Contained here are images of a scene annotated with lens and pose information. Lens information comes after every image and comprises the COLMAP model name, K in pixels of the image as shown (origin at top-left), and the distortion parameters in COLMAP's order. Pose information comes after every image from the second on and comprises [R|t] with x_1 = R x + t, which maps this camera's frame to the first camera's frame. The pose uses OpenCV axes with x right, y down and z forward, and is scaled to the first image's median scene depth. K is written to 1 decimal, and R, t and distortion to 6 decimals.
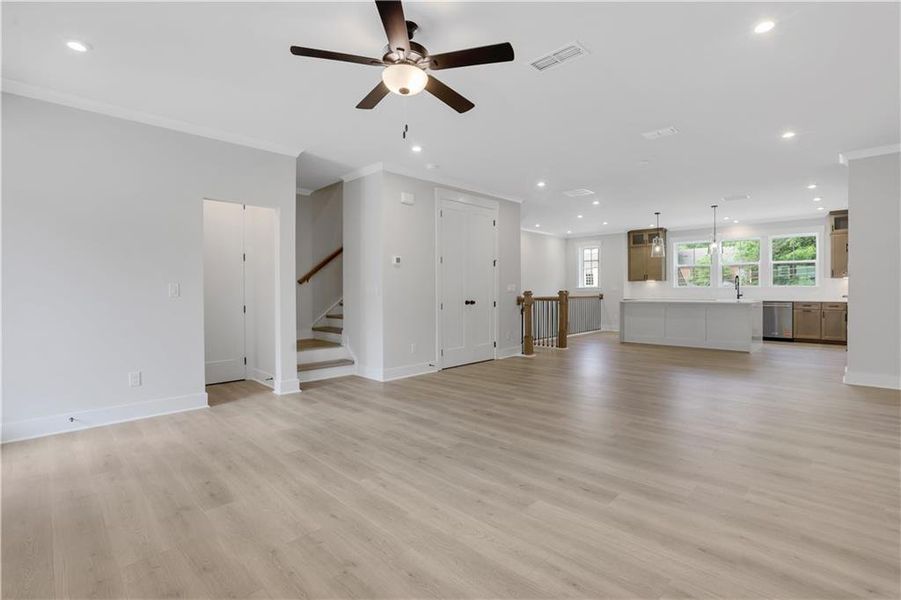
lens RADIAL K [[421.8, 0, 446.4], [0, 421.8, 294.2], [0, 0, 1]] dist [-0.080333, 0.035478]
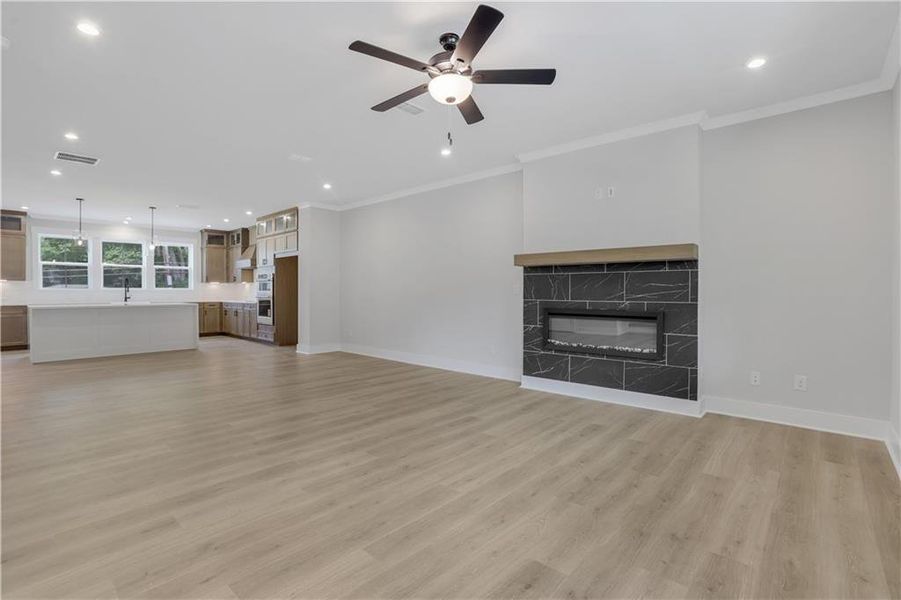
lens RADIAL K [[421.8, 0, 446.4], [0, 421.8, 294.2], [0, 0, 1]] dist [-0.080333, 0.035478]
pose [[-0.037095, -0.003476, 0.999306, -0.671367], [0.009823, 0.999944, 0.003843, -0.005180], [-0.999263, 0.009959, -0.037058, 0.617122]]
